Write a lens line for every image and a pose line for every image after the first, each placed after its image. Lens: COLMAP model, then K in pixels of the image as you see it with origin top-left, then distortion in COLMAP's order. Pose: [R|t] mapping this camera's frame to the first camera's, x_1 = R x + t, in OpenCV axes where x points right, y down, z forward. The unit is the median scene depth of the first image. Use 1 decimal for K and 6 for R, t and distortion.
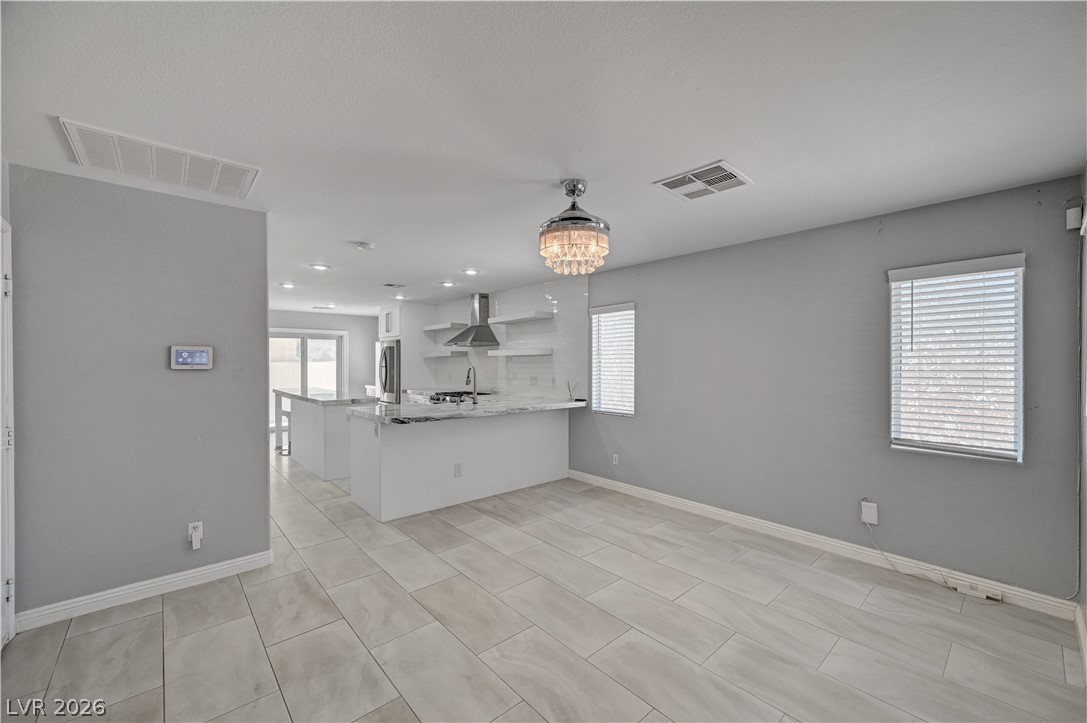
lens RADIAL K [[430.1, 0, 543.5], [0, 430.1, 361.5], [0, 0, 1]] dist [0.000278, 0.000226]
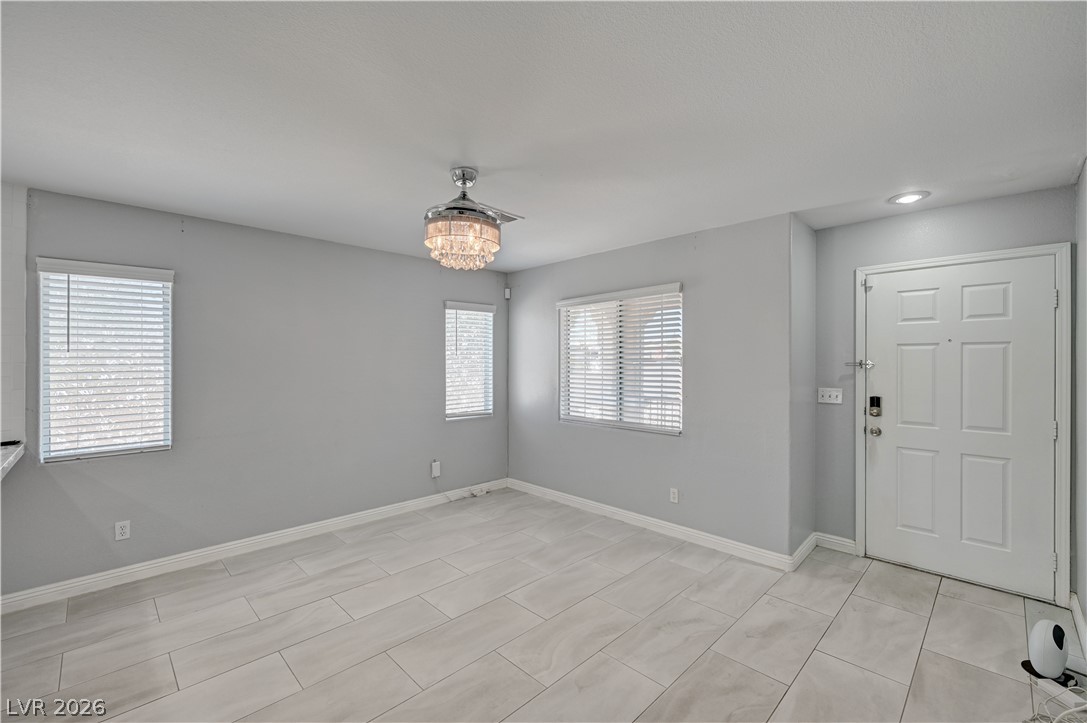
lens RADIAL K [[452.0, 0, 548.1], [0, 452.0, 362.8], [0, 0, 1]] dist [-0.000247, 0.000565]
pose [[-0.055464, 0.000579, 0.998461, -0.524454], [0.002051, 0.999998, -0.000466, 0.001385], [-0.998459, 0.002022, -0.055465, 0.500251]]
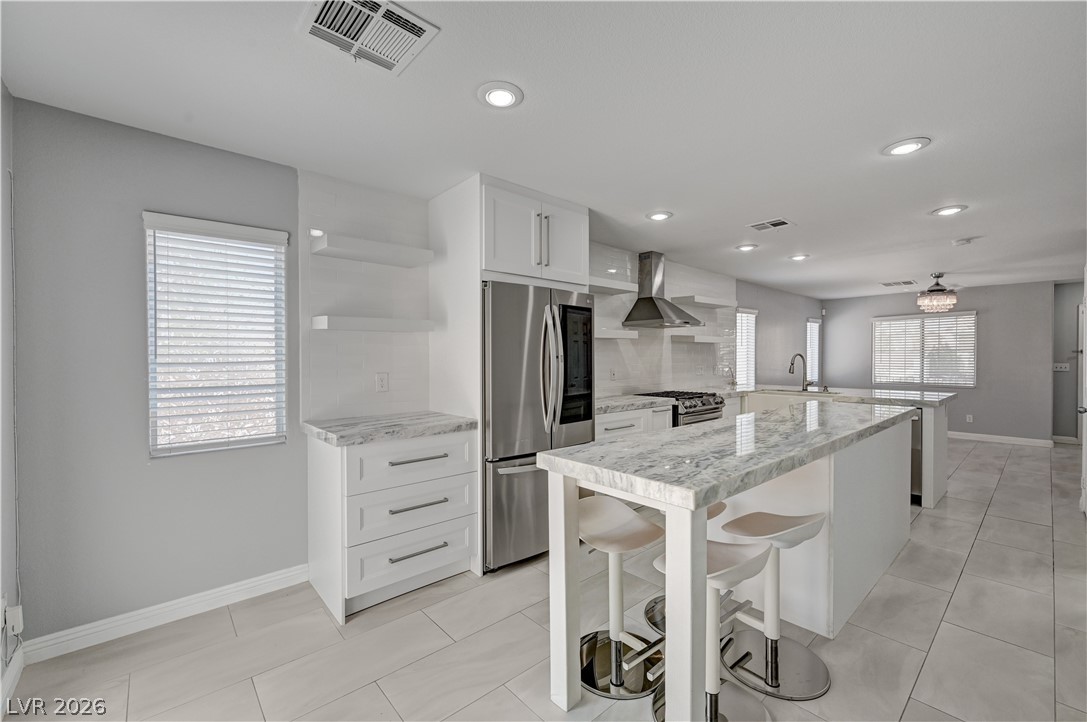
lens RADIAL K [[452.0, 0, 548.1], [0, 452.0, 362.3], [0, 0, 1]] dist [-0.000247, 0.000565]
pose [[-0.006376, -0.008311, 0.999945, -1.354160], [0.002867, 0.999961, 0.008330, 0.023028], [-0.999976, 0.002920, -0.006352, 1.787876]]
